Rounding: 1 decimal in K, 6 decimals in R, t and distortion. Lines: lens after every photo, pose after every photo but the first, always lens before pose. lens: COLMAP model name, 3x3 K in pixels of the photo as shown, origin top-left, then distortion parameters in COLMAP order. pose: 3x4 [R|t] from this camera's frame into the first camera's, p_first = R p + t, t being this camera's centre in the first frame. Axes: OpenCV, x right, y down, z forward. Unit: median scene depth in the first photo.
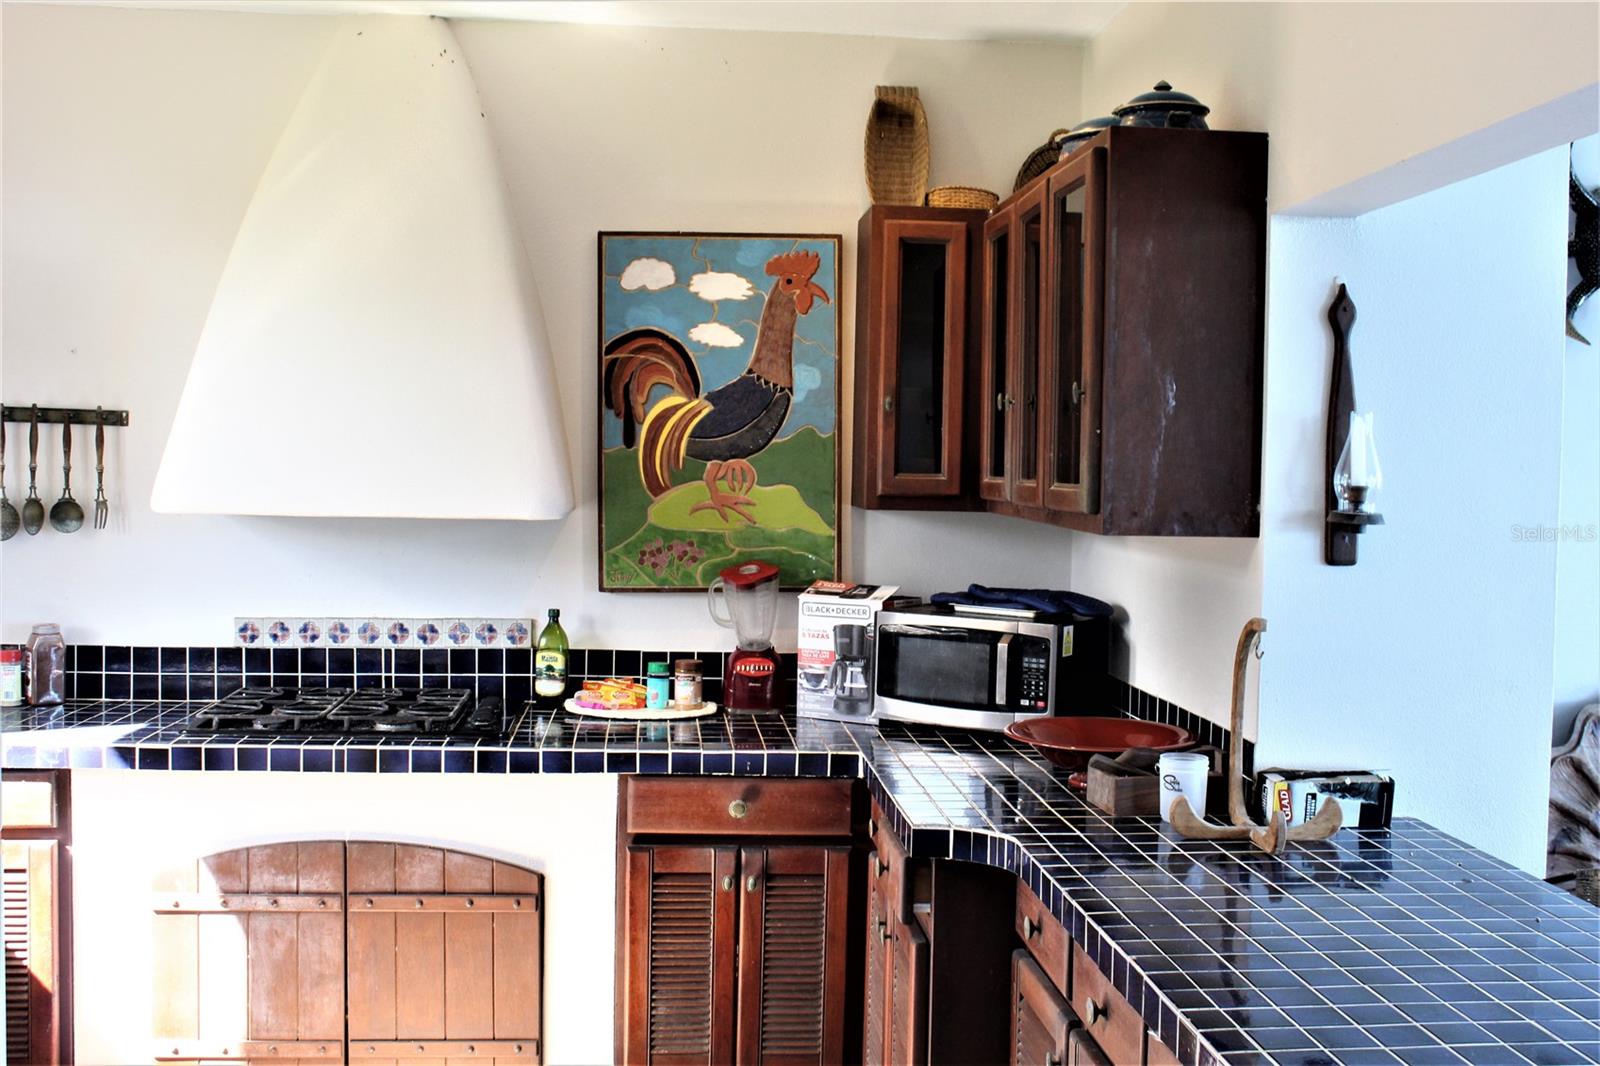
lens RADIAL K [[1660.8, 0, 802.5], [0, 1660.8, 522.2], [0, 0, 1]] dist [-0.085903, 0.000000]
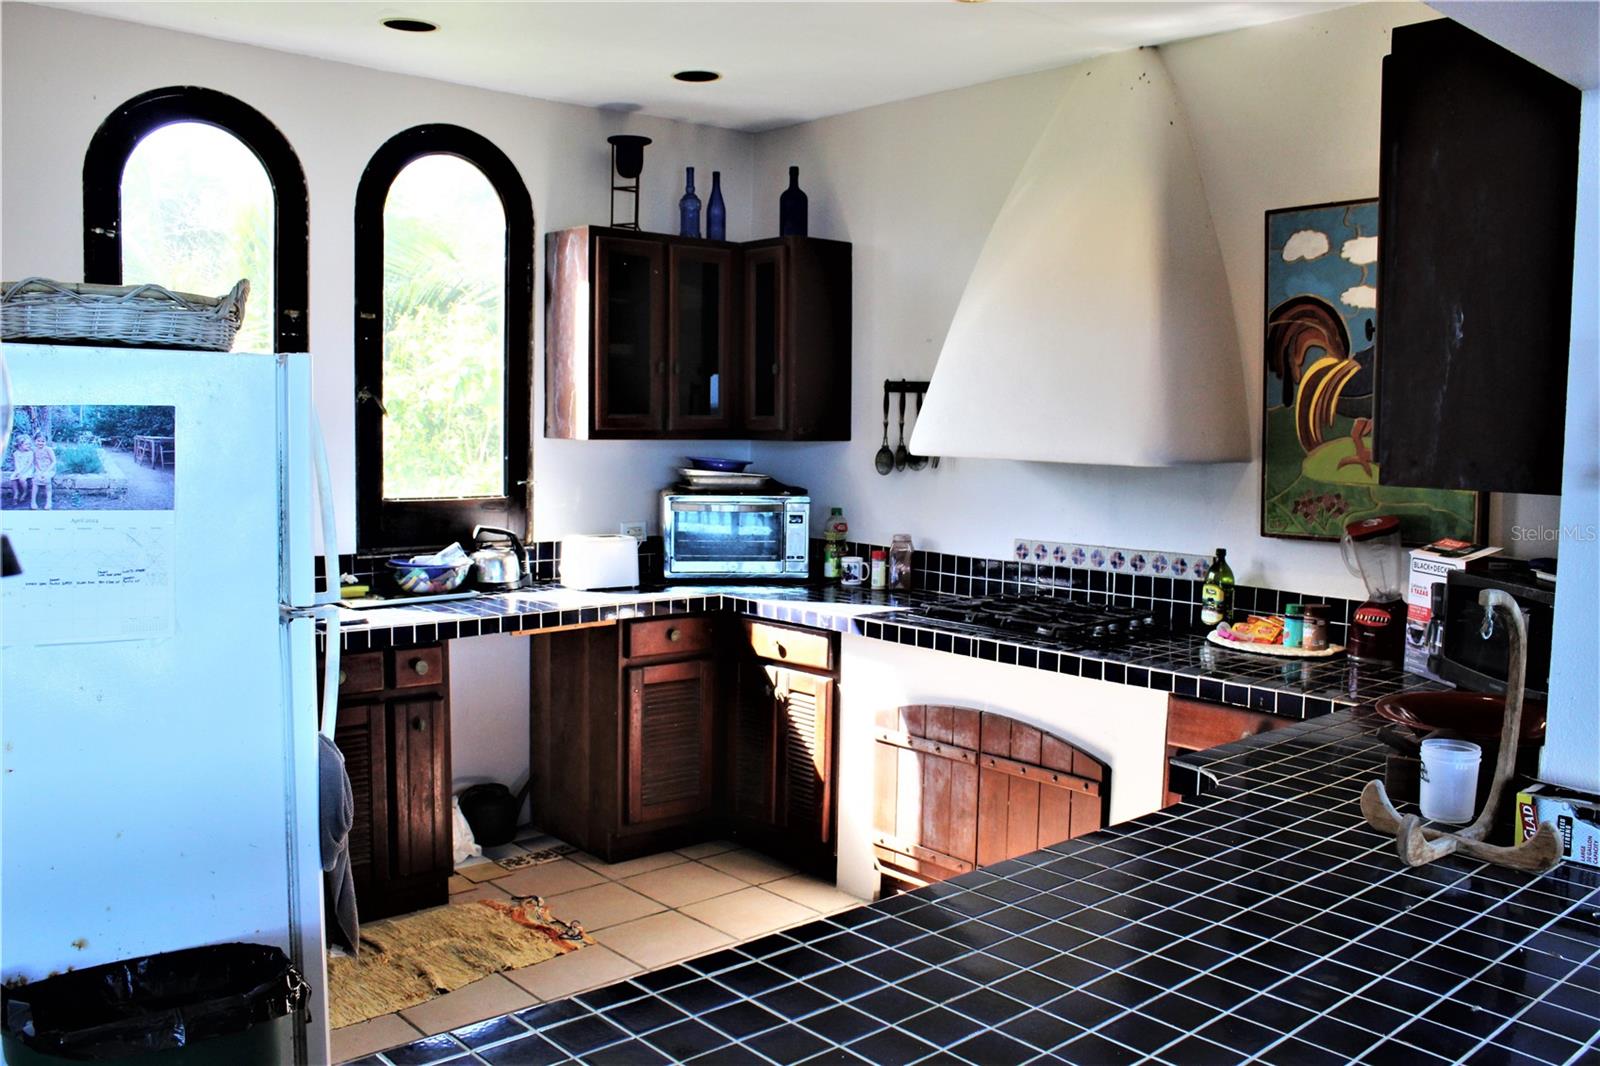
lens RADIAL K [[1336.0, 0, 797.7], [0, 1336.0, 526.9], [0, 0, 1]] dist [-0.163029, 0.137287]
pose [[0.594438, 0.056398, -0.802162, 0.406471], [-0.033549, 0.998408, 0.045335, 0.006369], [0.803442, -0.000037, 0.595384, 0.233299]]
